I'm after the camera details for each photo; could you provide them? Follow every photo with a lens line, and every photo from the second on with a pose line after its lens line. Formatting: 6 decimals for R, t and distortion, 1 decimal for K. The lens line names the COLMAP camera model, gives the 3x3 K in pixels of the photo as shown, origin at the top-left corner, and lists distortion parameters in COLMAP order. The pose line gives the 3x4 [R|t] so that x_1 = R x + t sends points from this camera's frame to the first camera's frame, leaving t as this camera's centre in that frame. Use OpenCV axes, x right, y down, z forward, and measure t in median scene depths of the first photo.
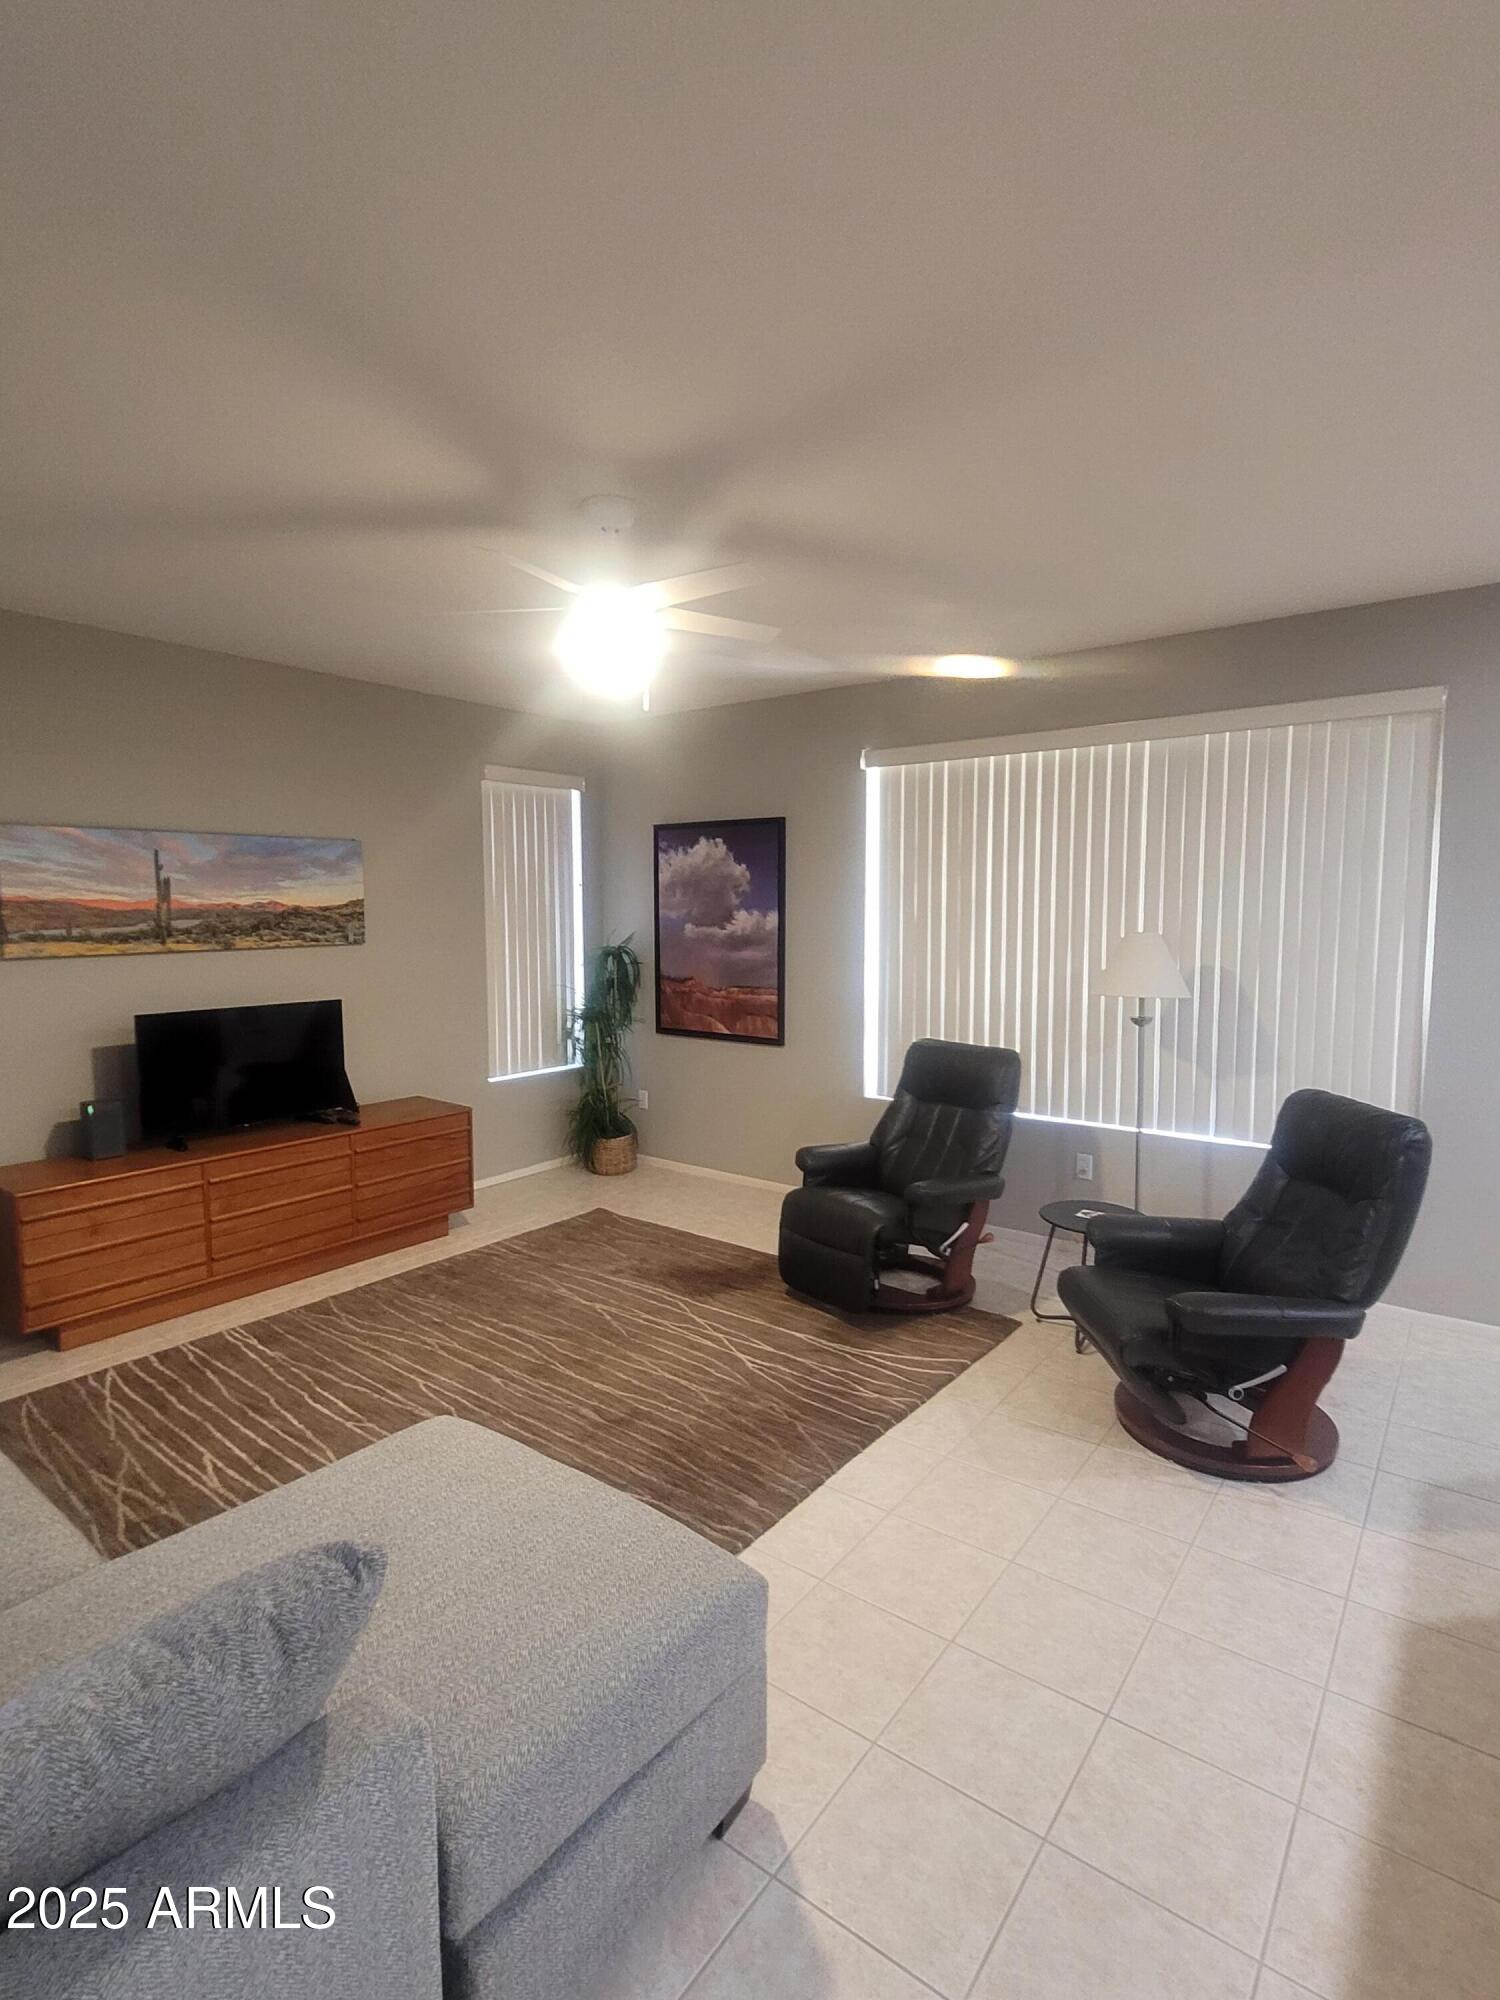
lens RADIAL K [[1004.5, 0, 740.9], [0, 1004.5, 998.4], [0, 0, 1]] dist [0.007226, -0.002101]
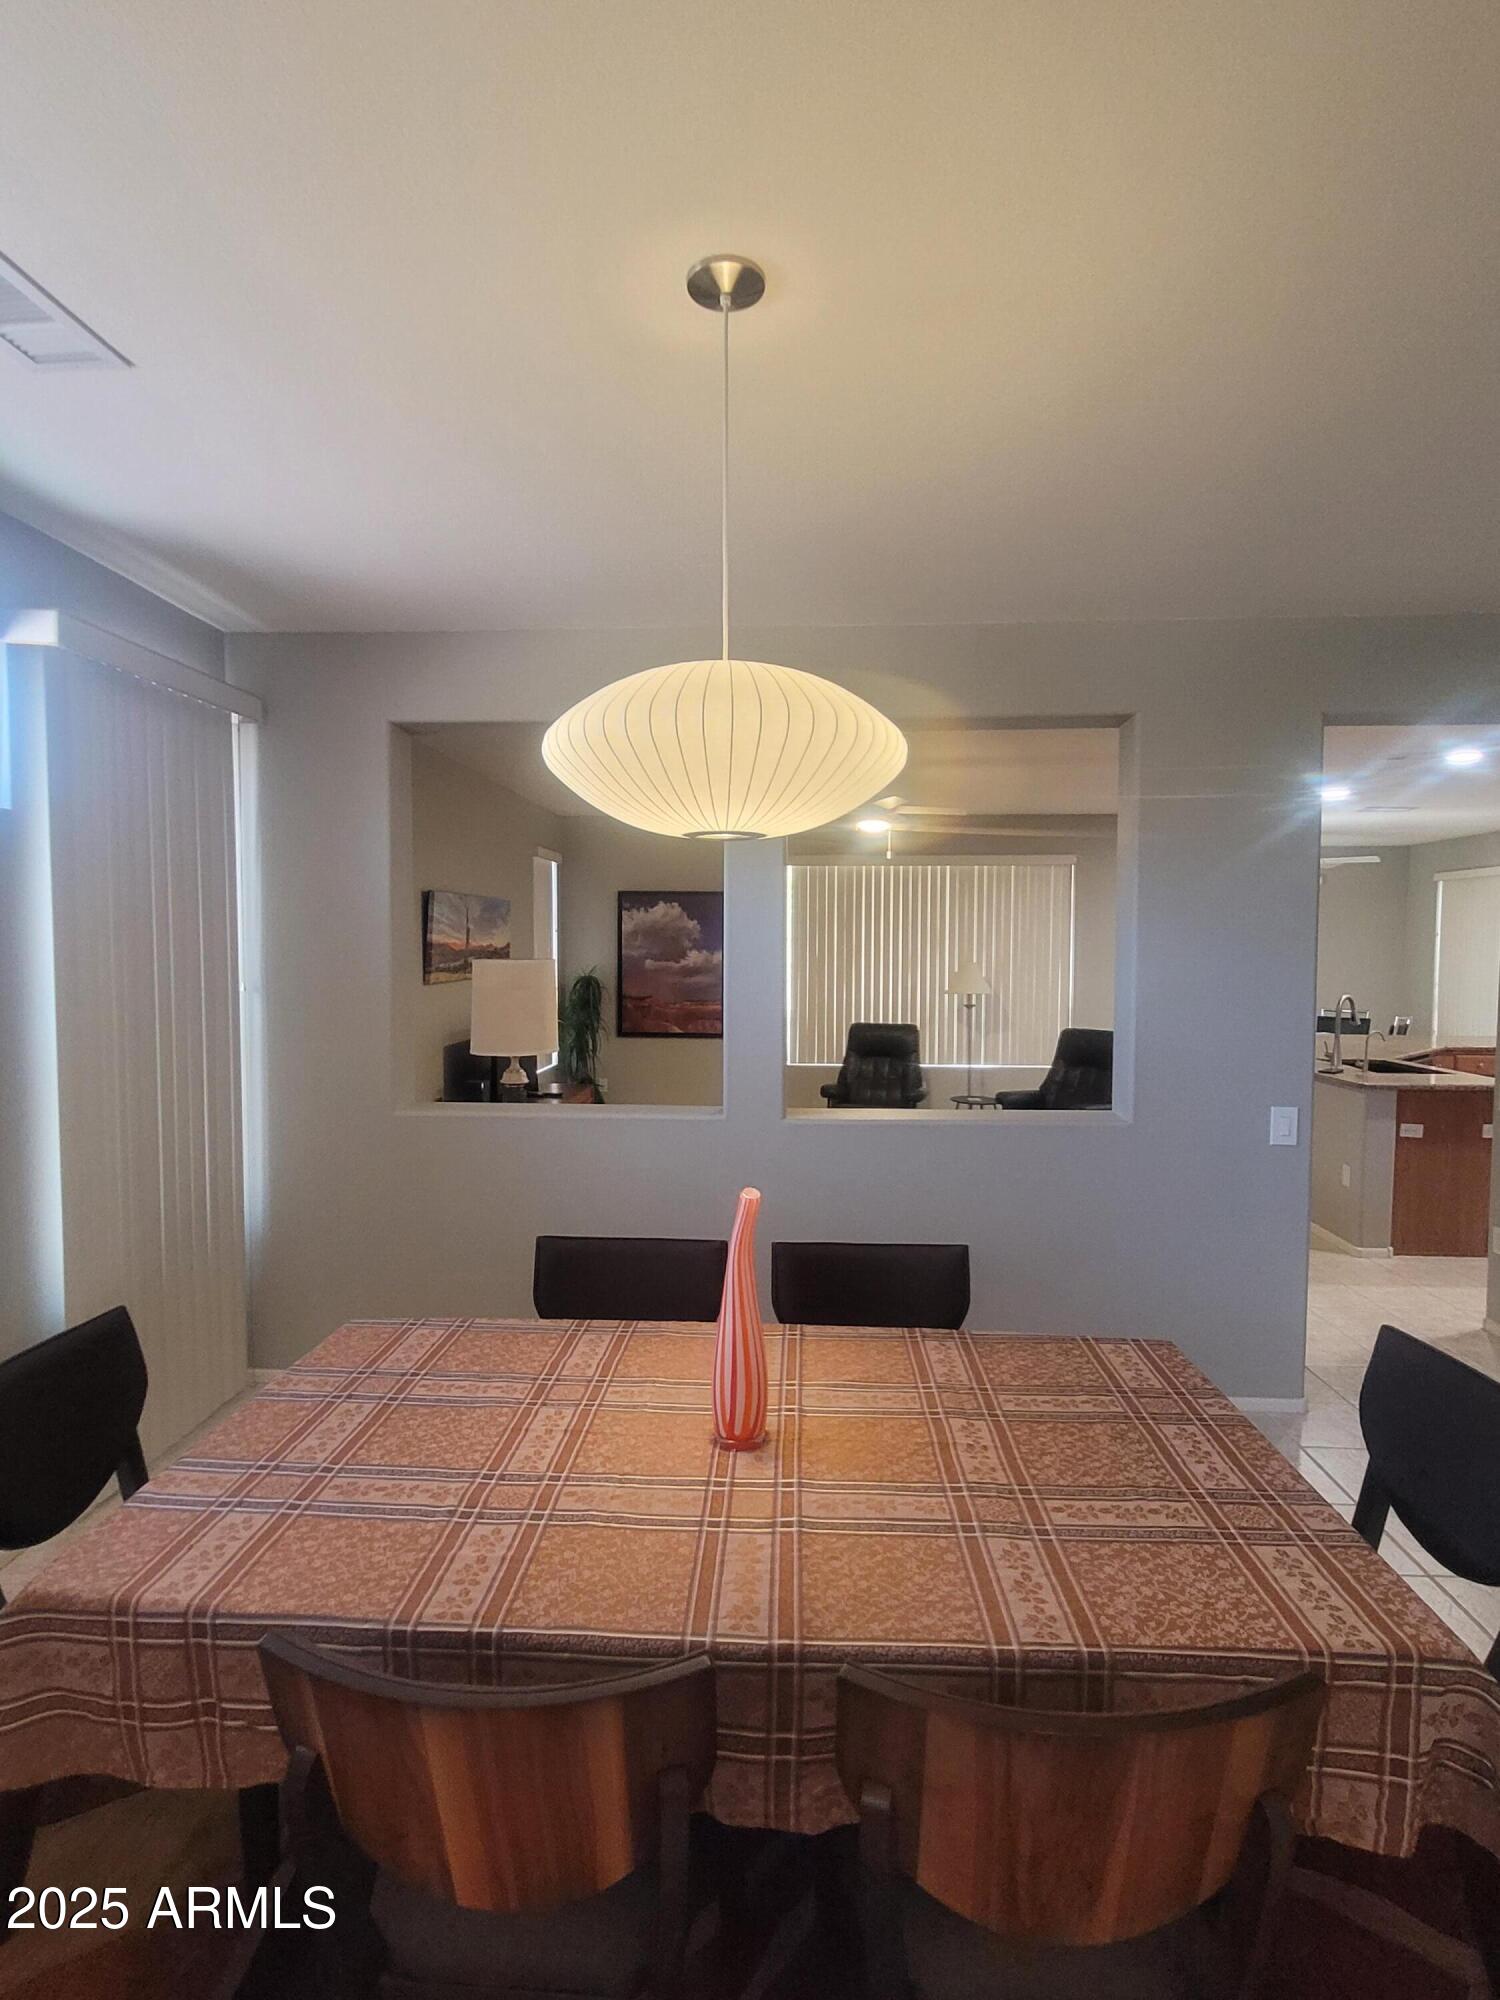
lens RADIAL K [[1004.5, 0, 740.9], [0, 1004.5, 998.4], [0, 0, 1]] dist [0.007226, -0.002101]
pose [[0.825272, -0.023875, 0.564231, -0.792822], [0.045220, 0.998692, -0.023882, 0.024050], [-0.562923, 0.045224, 0.825271, -0.289631]]
